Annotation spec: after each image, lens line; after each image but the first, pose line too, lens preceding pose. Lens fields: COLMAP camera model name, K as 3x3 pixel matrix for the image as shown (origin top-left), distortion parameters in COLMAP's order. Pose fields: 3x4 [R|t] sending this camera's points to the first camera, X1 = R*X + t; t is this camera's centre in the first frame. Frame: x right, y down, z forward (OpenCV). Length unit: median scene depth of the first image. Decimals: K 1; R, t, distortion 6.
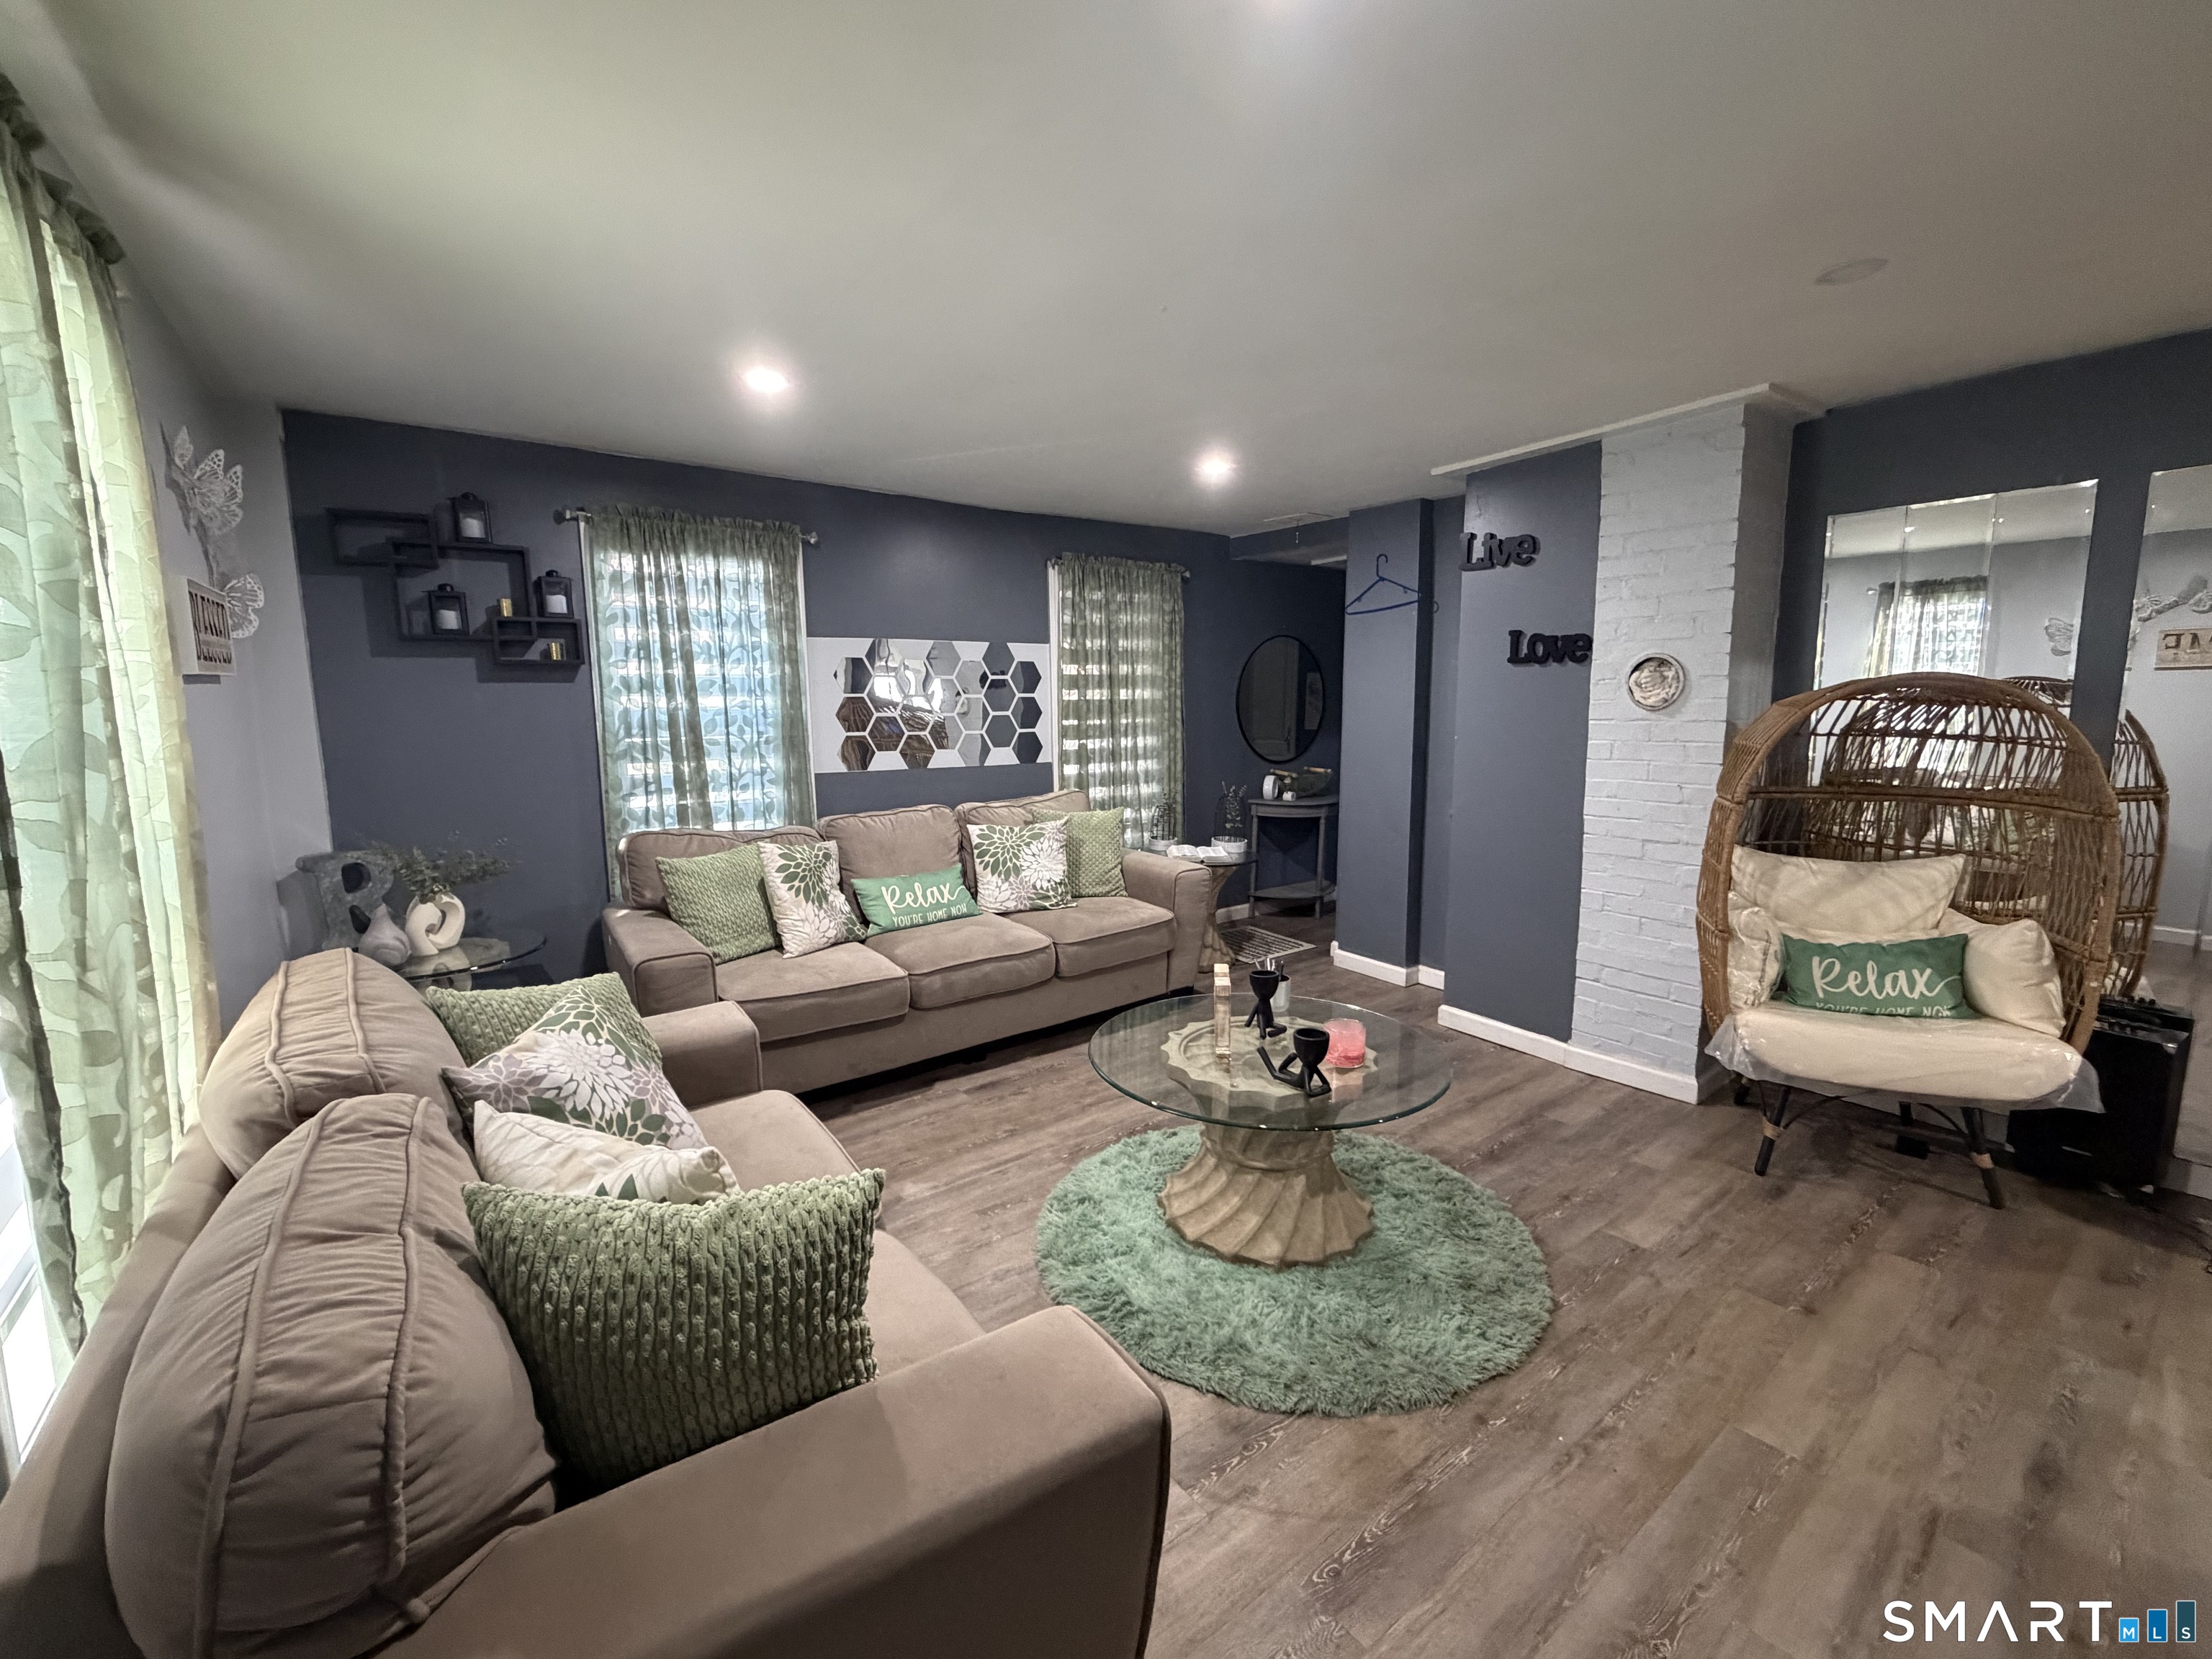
lens RADIAL K [[896.3, 0, 1106.0], [0, 896.3, 829.5], [0, 0, 1]] dist [-0.004529, -0.000301]
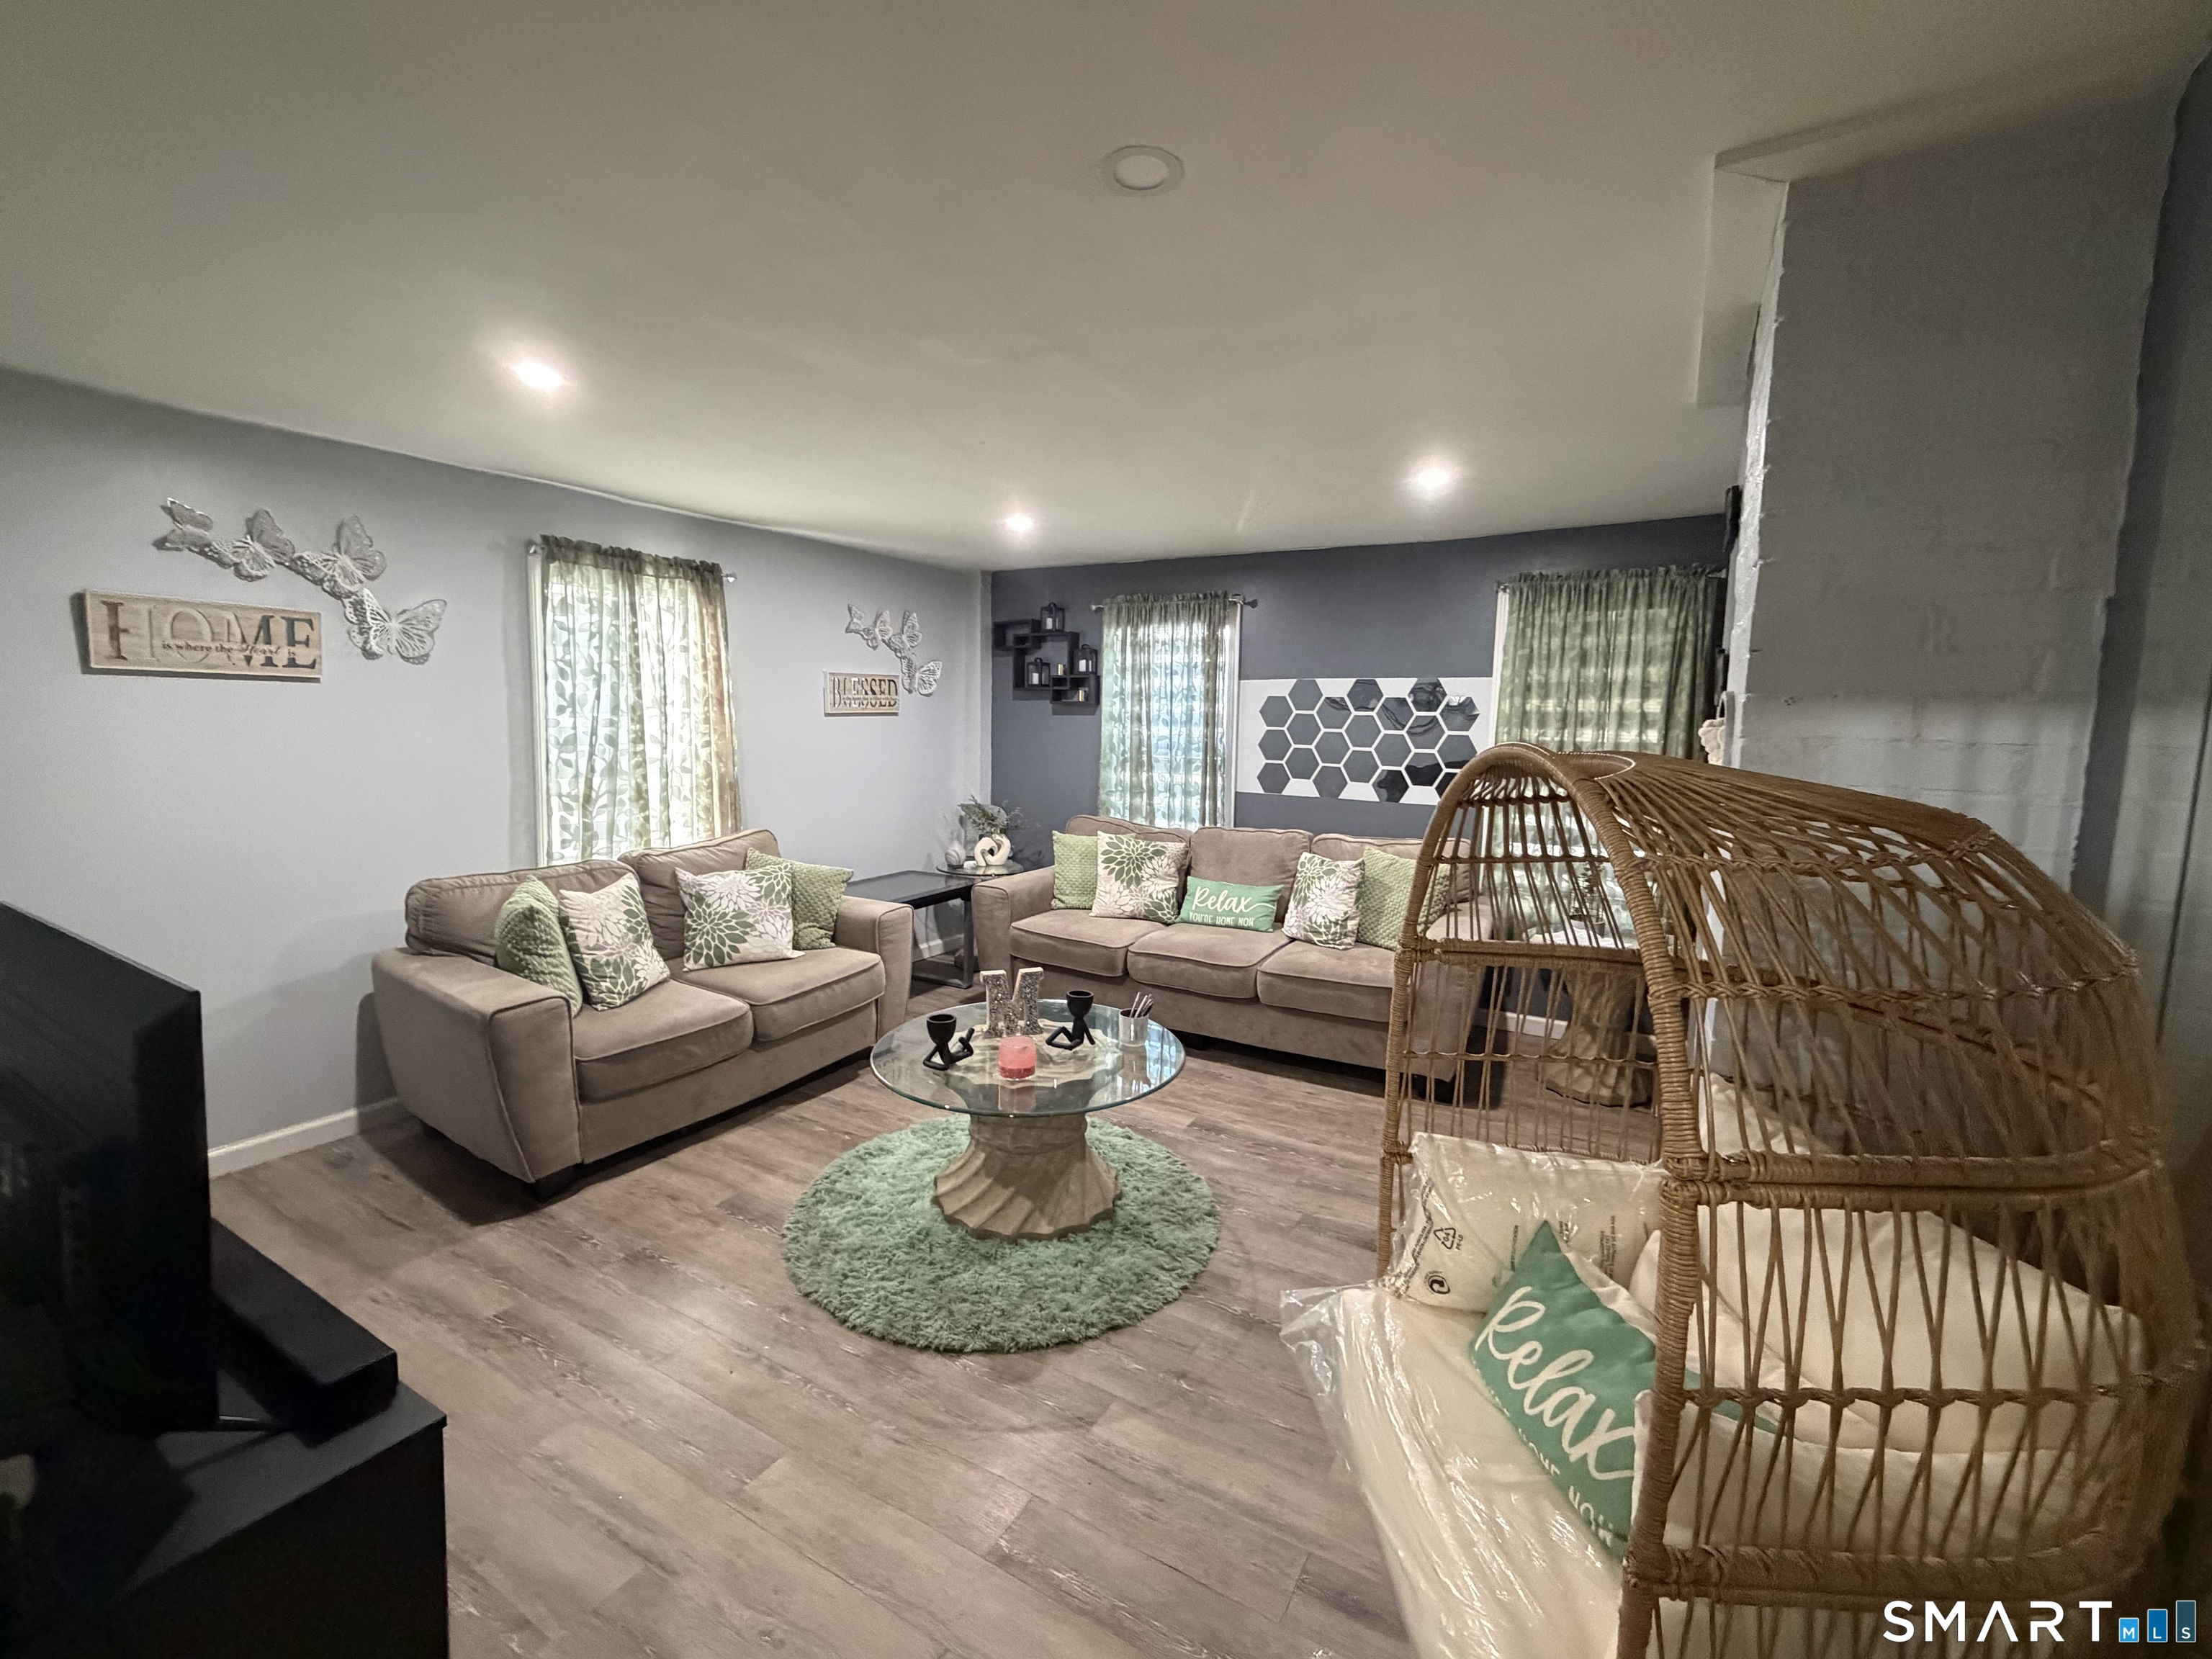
lens RADIAL K [[881.7, 0, 1100.4], [0, 881.7, 830.1], [0, 0, 1]] dist [-0.000205, -0.000009]
pose [[0.418216, 0.130508, -0.898923, 0.757405], [-0.147284, 0.986272, 0.074667, -0.081630], [0.896327, 0.101170, 0.431696, 0.360755]]
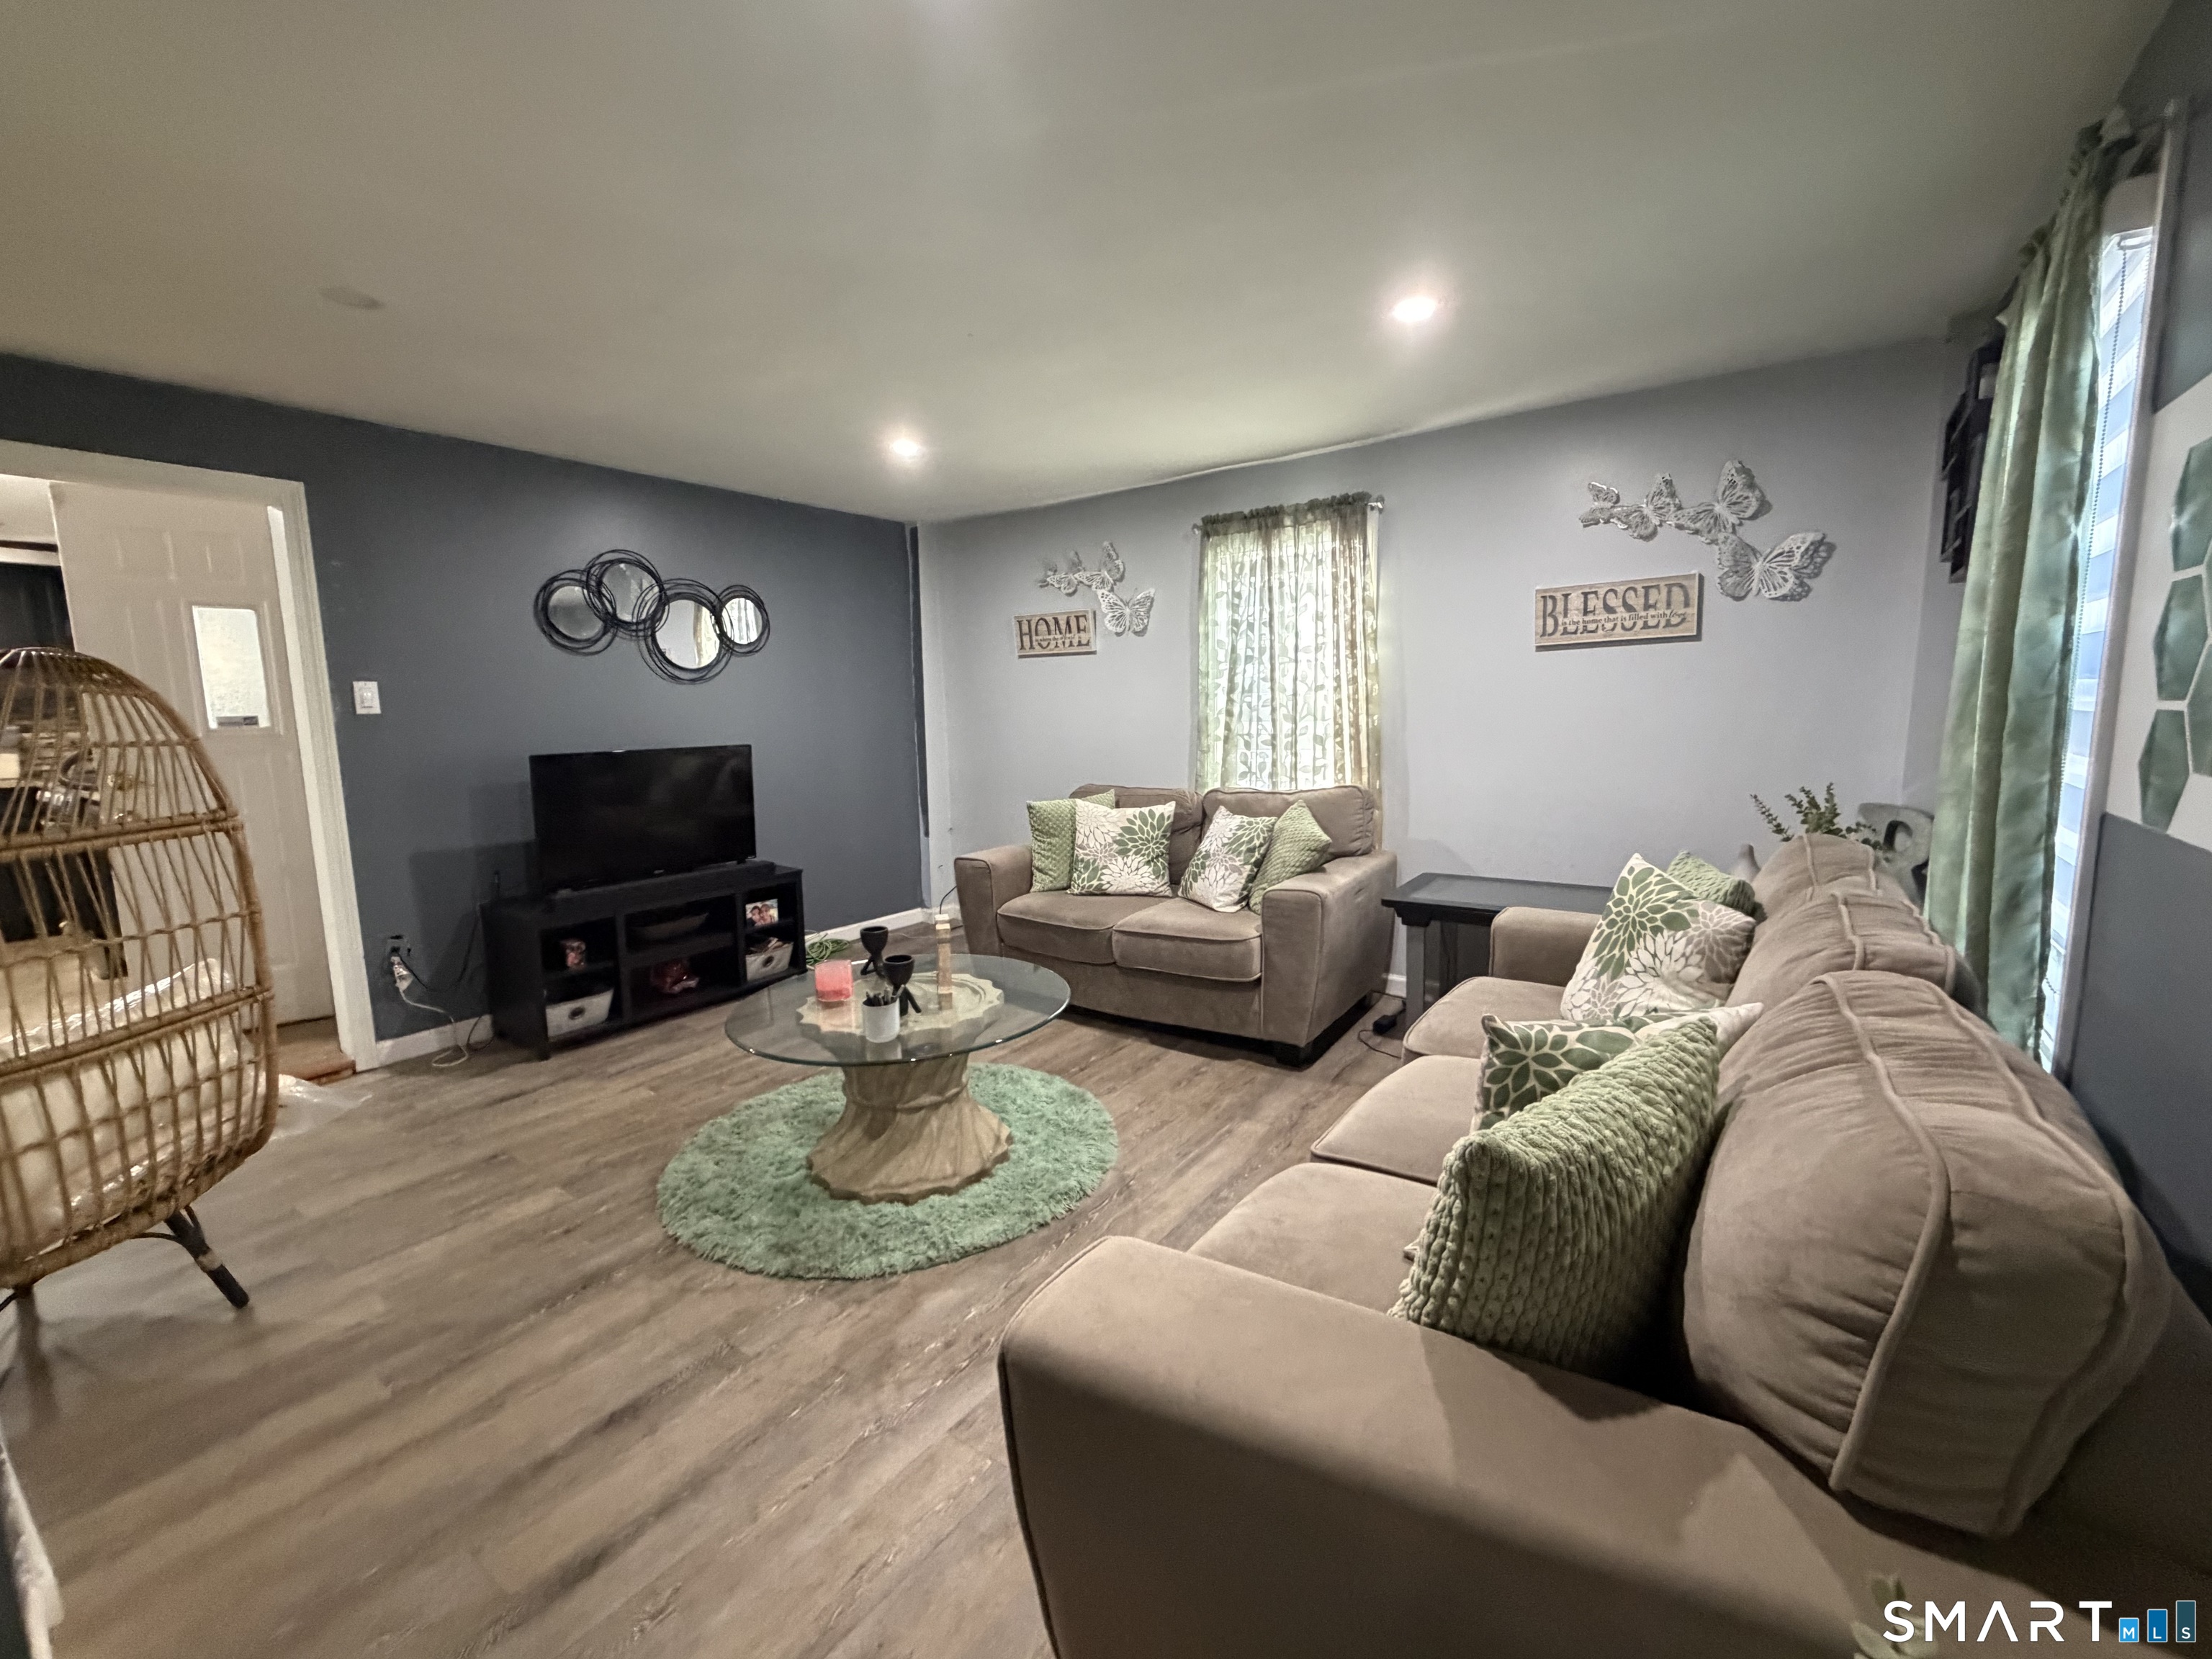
lens RADIAL K [[952.7, 0, 1180.8], [0, 952.7, 833.4], [0, 0, 1]] dist [0.000578, 0.000029]
pose [[-0.926034, 0.084437, -0.367874, 0.172509], [-0.018510, 0.963324, 0.267703, -0.165203], [0.376986, 0.254712, -0.890508, 1.329520]]
